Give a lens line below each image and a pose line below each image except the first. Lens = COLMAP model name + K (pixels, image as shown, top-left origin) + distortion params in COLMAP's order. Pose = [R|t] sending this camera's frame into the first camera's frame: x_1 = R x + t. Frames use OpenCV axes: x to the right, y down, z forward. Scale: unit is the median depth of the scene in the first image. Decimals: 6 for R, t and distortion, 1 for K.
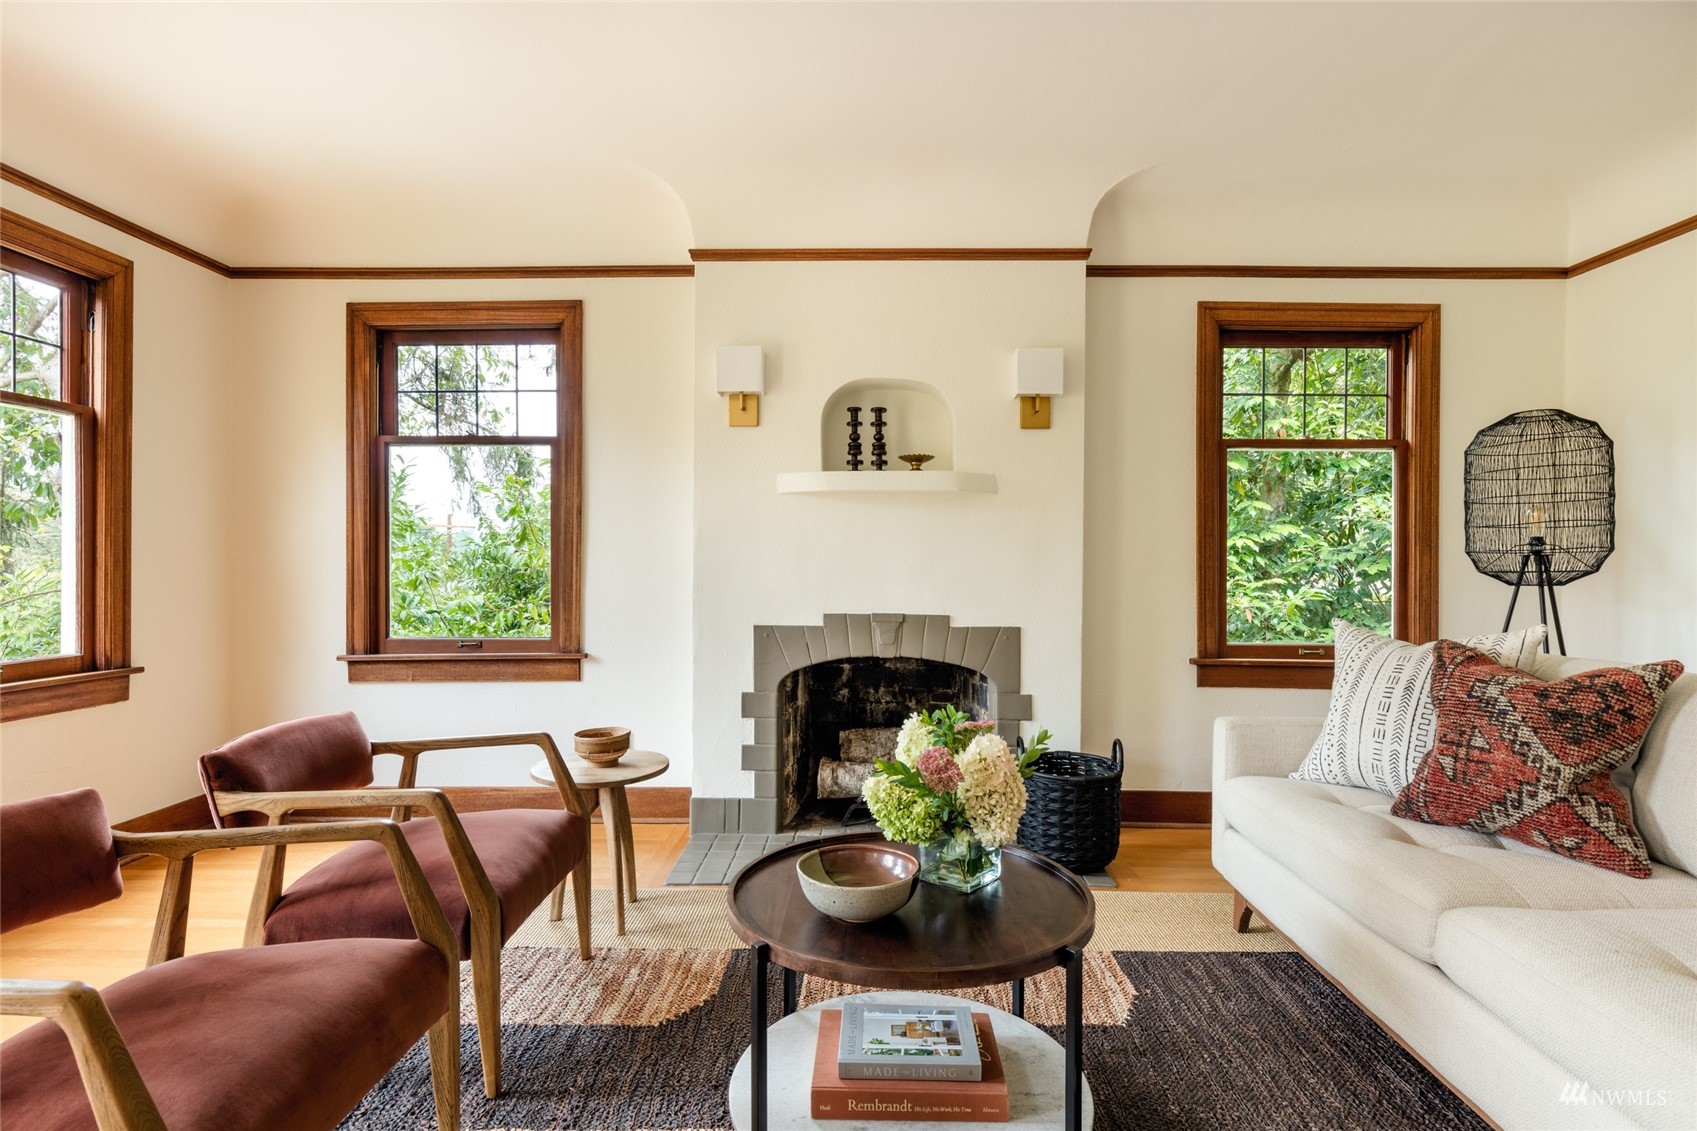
lens RADIAL K [[863.8, 0, 851.7], [0, 863.8, 569.4], [0, 0, 1]] dist [0.002290, -0.001605]
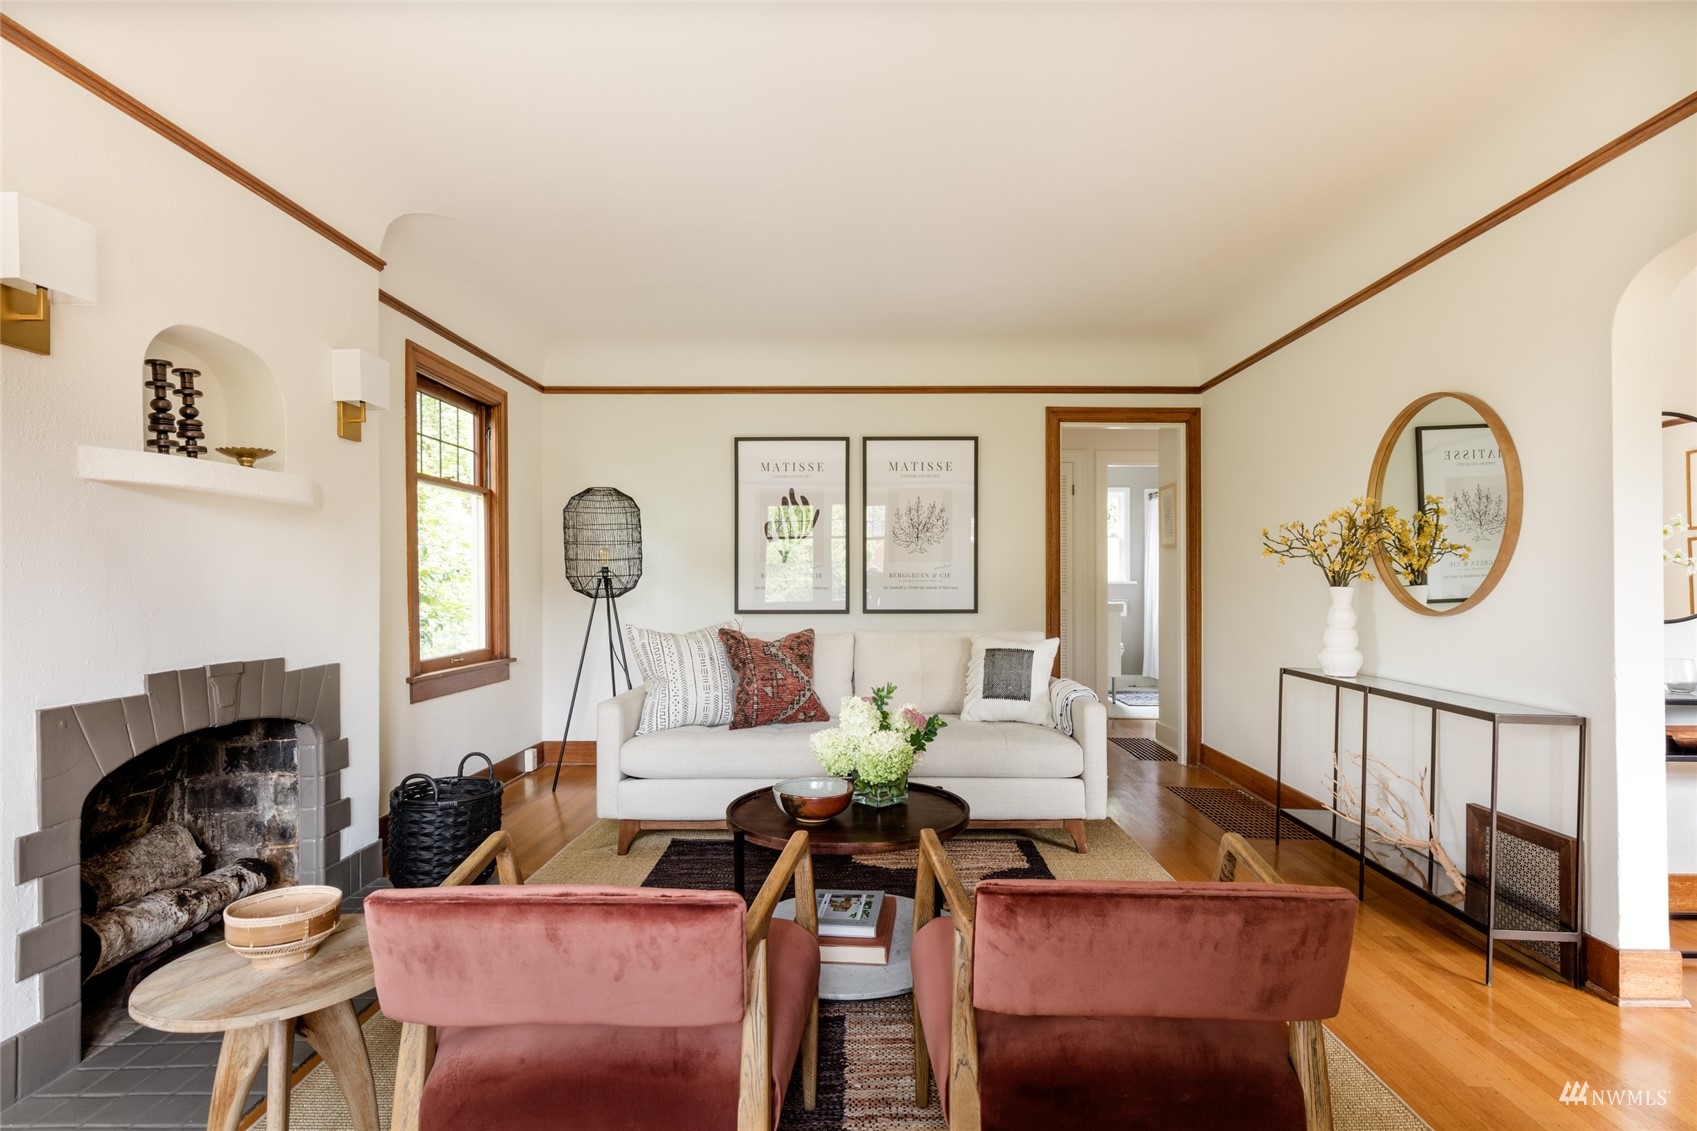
lens RADIAL K [[863.8, 0, 856.3], [0, 863.8, 576.0], [0, 0, 1]] dist [0.002290, -0.001605]
pose [[-0.020224, -0.001769, 0.999794, -0.682283], [0.016341, 0.999864, 0.002100, -0.014292], [-0.999662, 0.016380, -0.020193, 0.487137]]
